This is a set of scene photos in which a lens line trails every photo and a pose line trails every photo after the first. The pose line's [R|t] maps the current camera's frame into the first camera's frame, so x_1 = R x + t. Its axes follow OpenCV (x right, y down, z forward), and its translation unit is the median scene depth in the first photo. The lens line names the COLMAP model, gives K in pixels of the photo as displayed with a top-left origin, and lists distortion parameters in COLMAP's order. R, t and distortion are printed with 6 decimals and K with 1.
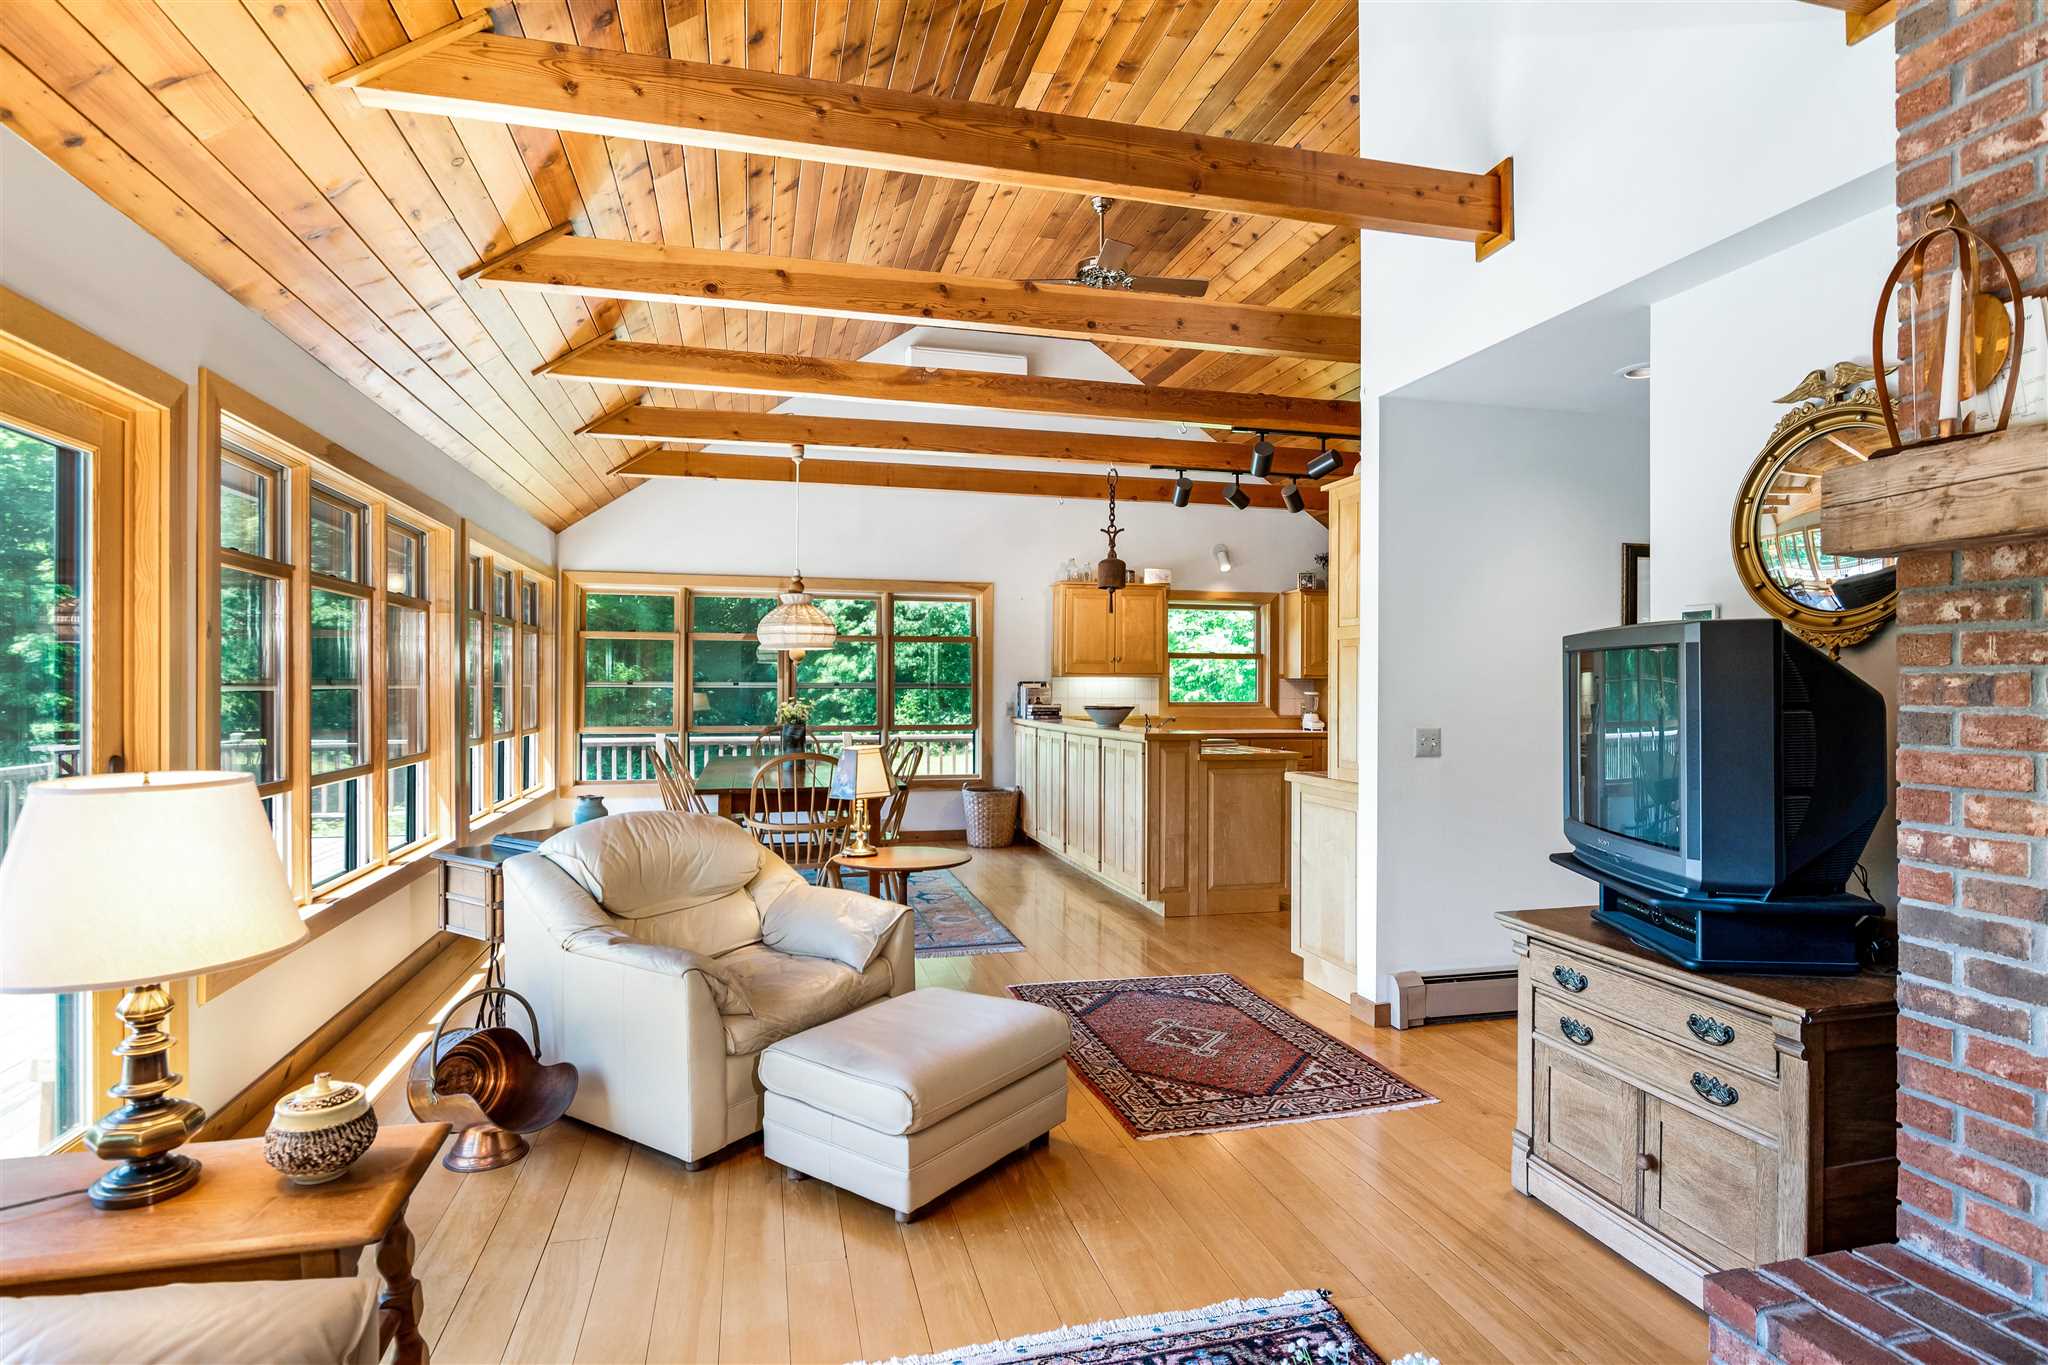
lens RADIAL K [[1046.9, 0, 1023.9], [0, 1046.9, 676.5], [0, 0, 1]] dist [-0.005021, -0.001811]
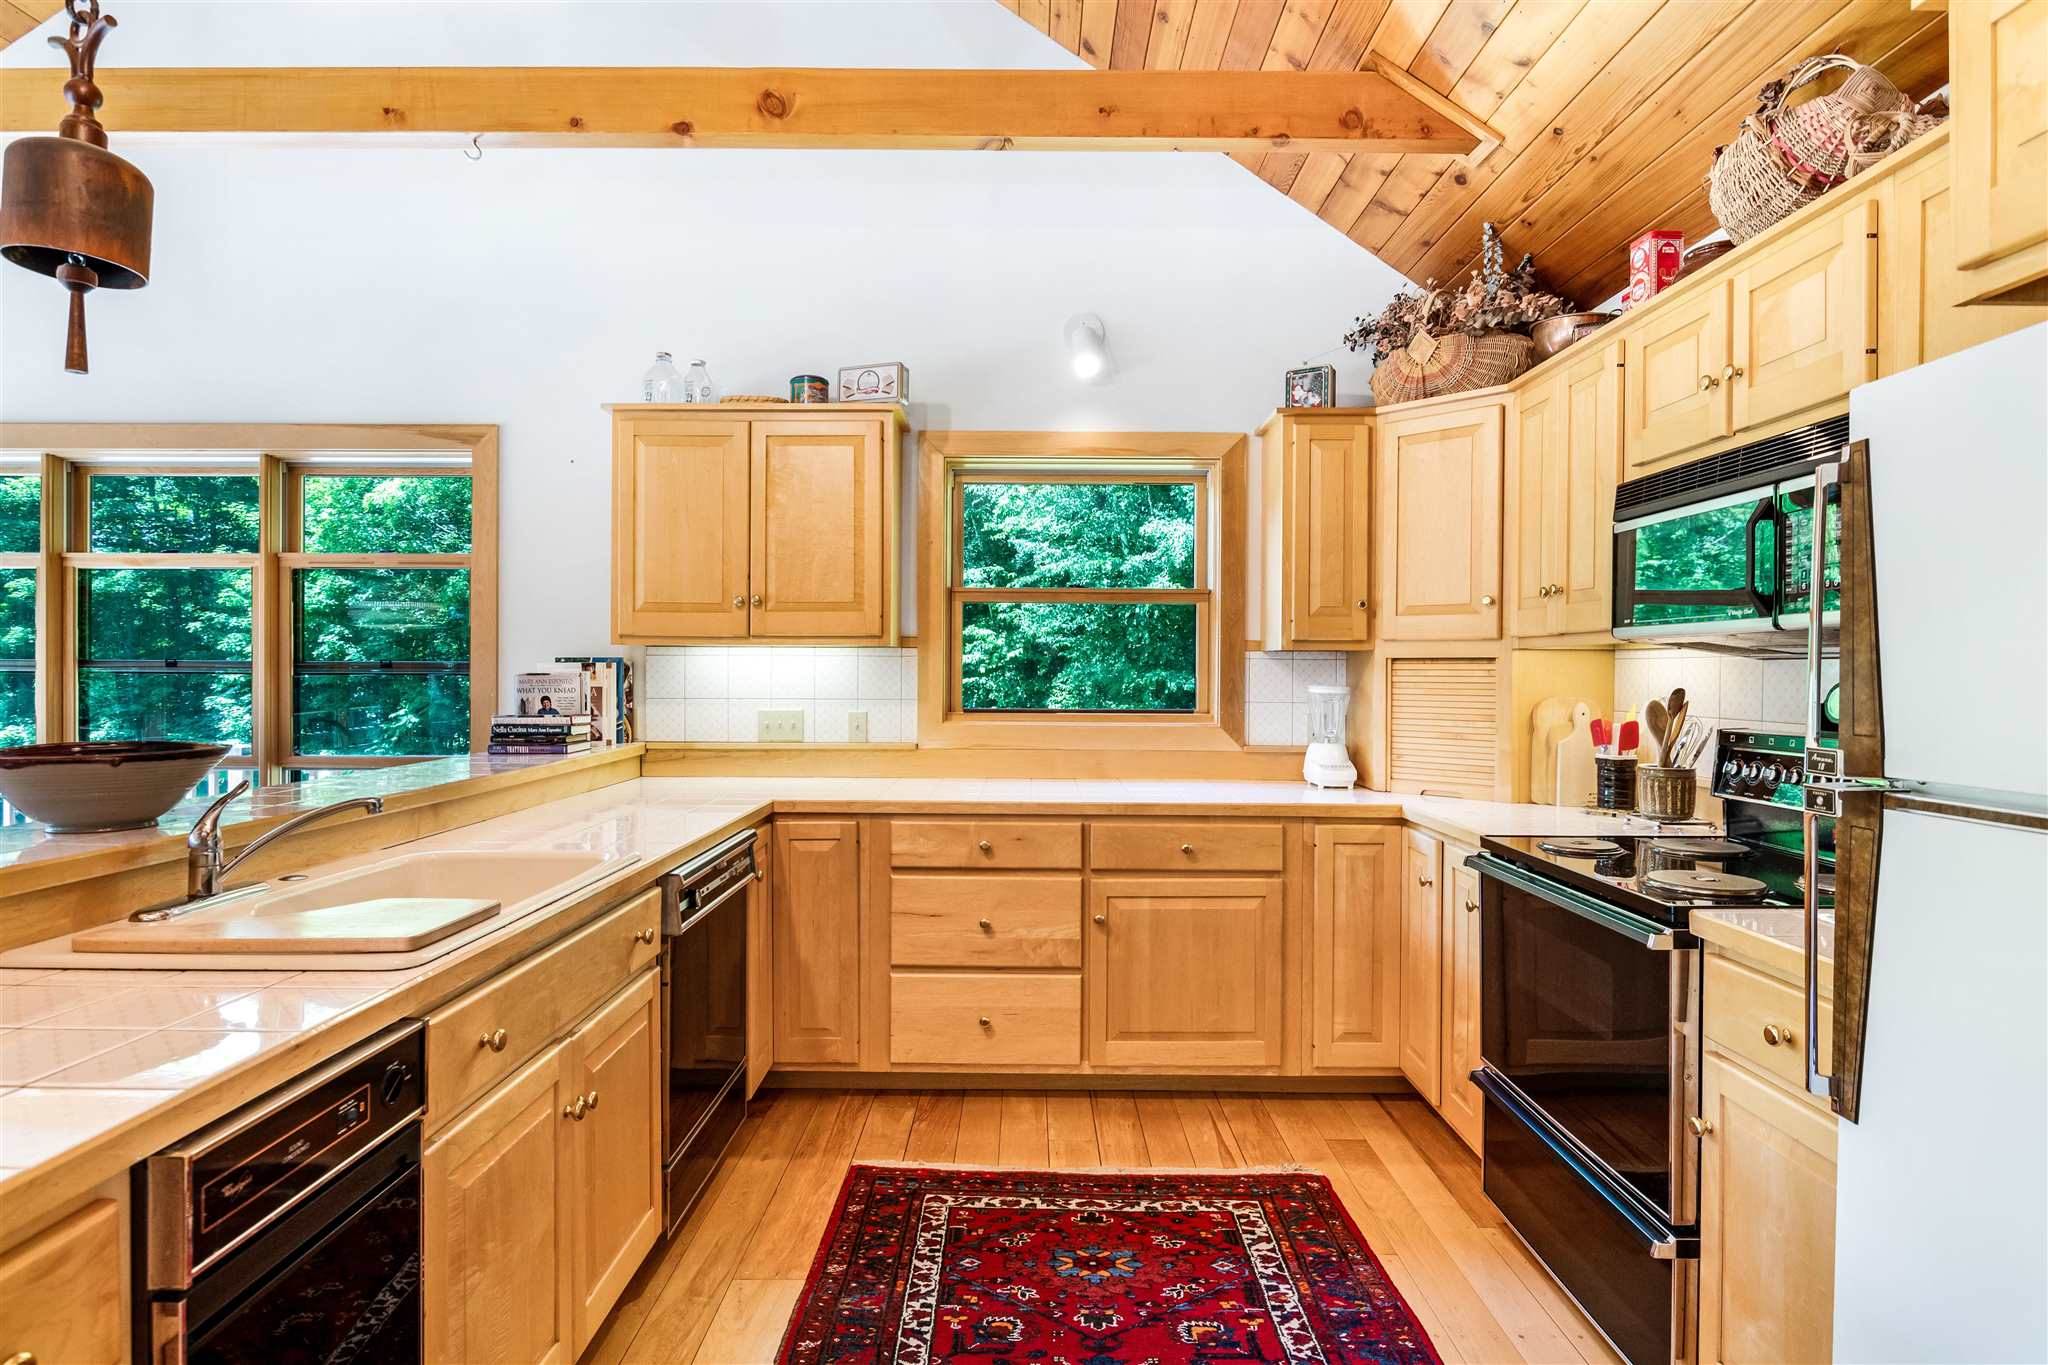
lens RADIAL K [[1046.9, 0, 1023.9], [0, 1046.9, 676.5], [0, 0, 1]] dist [-0.005021, -0.001811]
pose [[0.968219, 0.004698, -0.250061, 1.409178], [-0.000638, 0.999867, 0.016312, 0.027928], [0.250105, -0.015634, 0.968093, 3.233505]]
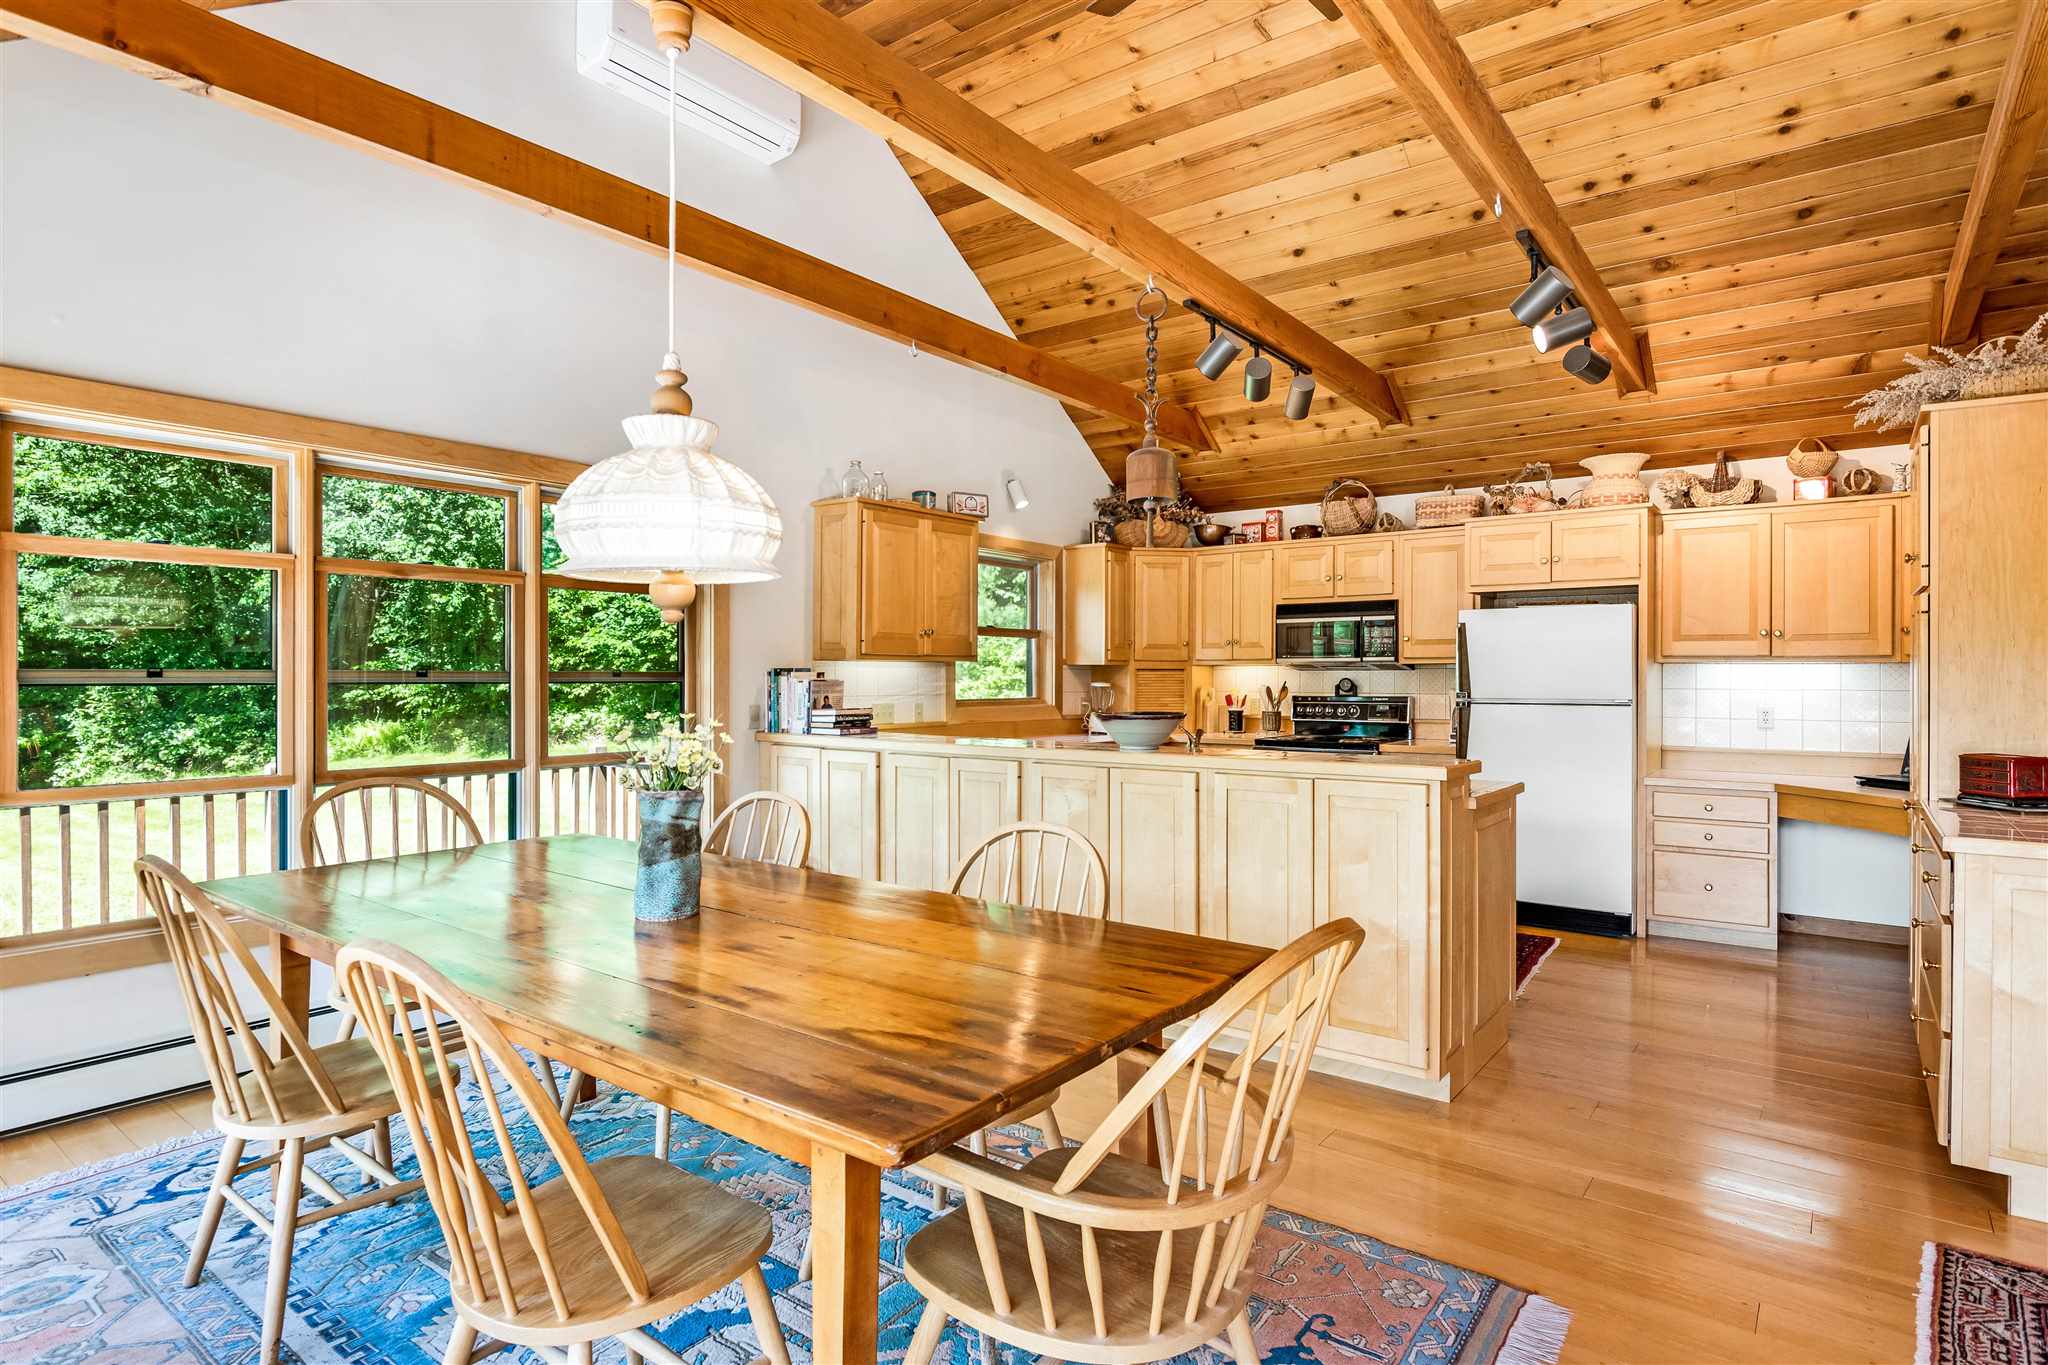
lens RADIAL K [[1069.3, 0, 1011.4], [0, 1069.3, 685.4], [0, 0, 1]] dist [-0.003669, -0.000494]
pose [[0.788844, -0.007279, 0.614551, -1.297487], [-0.004769, 0.999827, 0.017964, 0.015762], [-0.614575, -0.017101, 0.788673, 2.349344]]
